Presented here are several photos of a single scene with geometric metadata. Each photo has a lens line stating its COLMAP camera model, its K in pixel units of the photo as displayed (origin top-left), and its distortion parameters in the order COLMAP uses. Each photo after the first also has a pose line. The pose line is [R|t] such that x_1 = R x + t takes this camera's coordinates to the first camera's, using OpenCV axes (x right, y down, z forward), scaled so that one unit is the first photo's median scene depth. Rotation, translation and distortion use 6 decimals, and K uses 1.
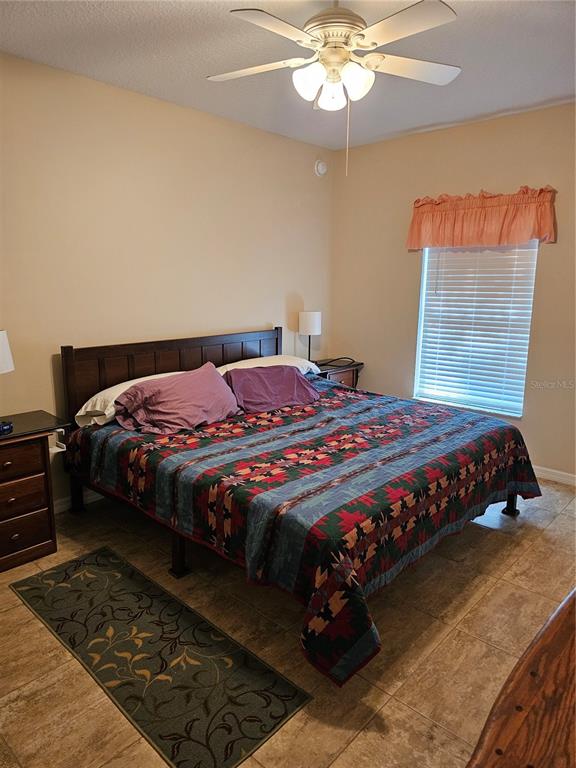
lens RADIAL K [[519.3, 0, 288.0], [0, 519.3, 384.0], [0, 0, 1]] dist [0.058876, -0.050968]
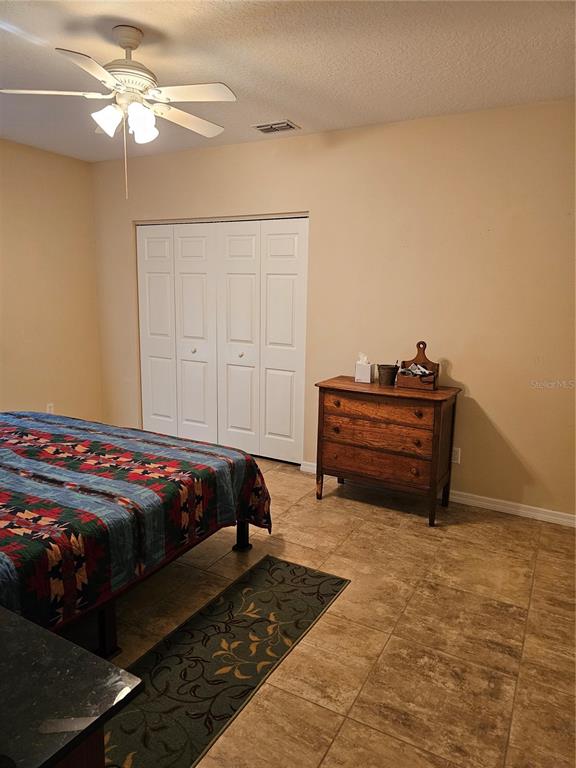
lens RADIAL K [[519.3, 0, 288.0], [0, 519.3, 384.0], [0, 0, 1]] dist [0.058876, -0.050968]
pose [[-0.246483, -0.176407, 0.952957, -1.210349], [0.172549, 0.959596, 0.222266, -0.207502], [-0.953663, 0.219216, -0.206085, 1.016251]]
